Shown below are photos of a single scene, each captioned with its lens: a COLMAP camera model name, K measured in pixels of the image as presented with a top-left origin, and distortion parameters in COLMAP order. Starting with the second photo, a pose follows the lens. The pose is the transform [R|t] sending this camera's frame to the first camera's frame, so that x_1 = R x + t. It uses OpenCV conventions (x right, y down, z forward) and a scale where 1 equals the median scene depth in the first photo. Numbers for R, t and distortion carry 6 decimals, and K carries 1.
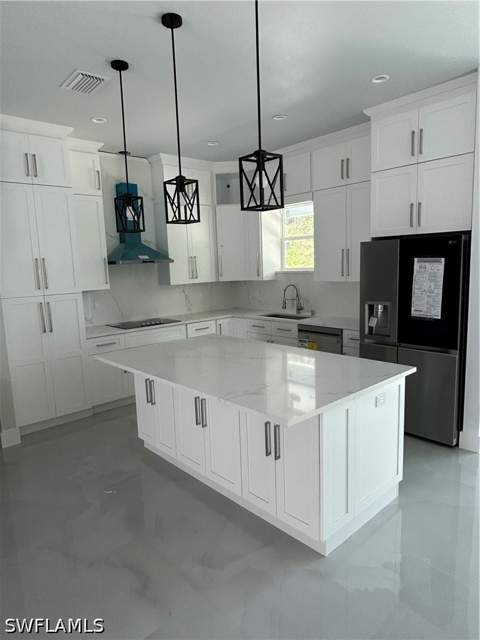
lens RADIAL K [[407.2, 0, 240.5], [0, 407.2, 320.1], [0, 0, 1]] dist [0.007400, -0.001357]
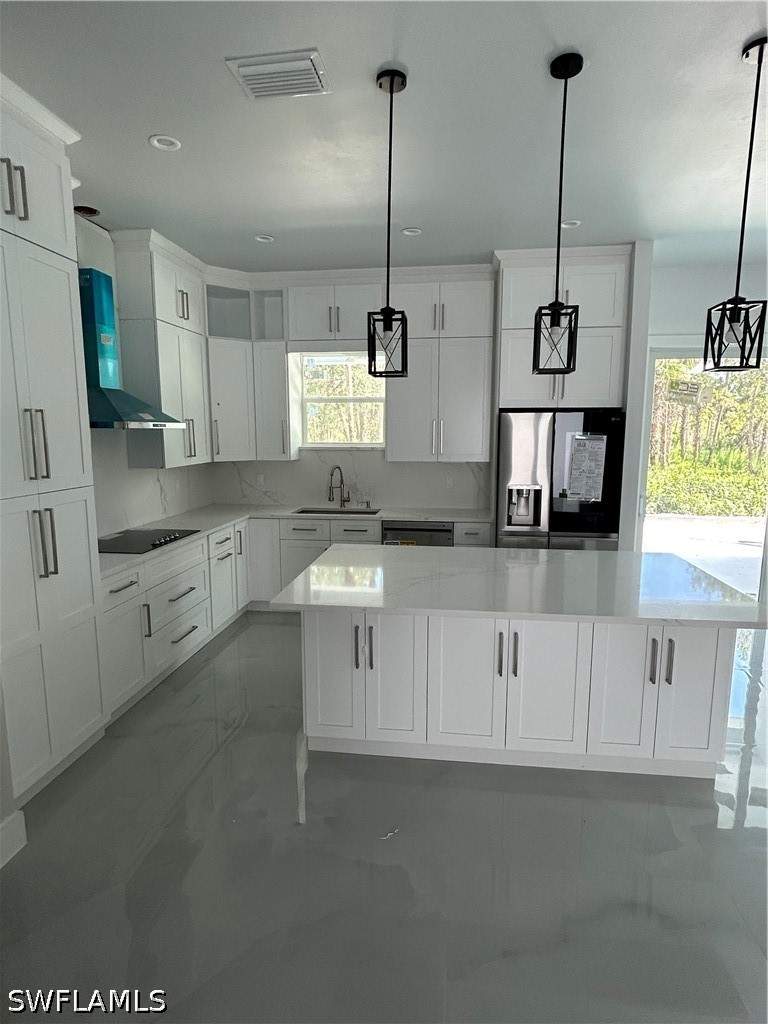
lens RADIAL K [[549.6, 0, 383.5], [0, 549.6, 512.4], [0, 0, 1]] dist [-0.002630, 0.000586]
pose [[0.769068, -0.060745, 0.636274, -0.454529], [0.063257, 0.997820, 0.018802, -0.022037], [-0.636029, 0.025789, 0.771234, 0.239191]]
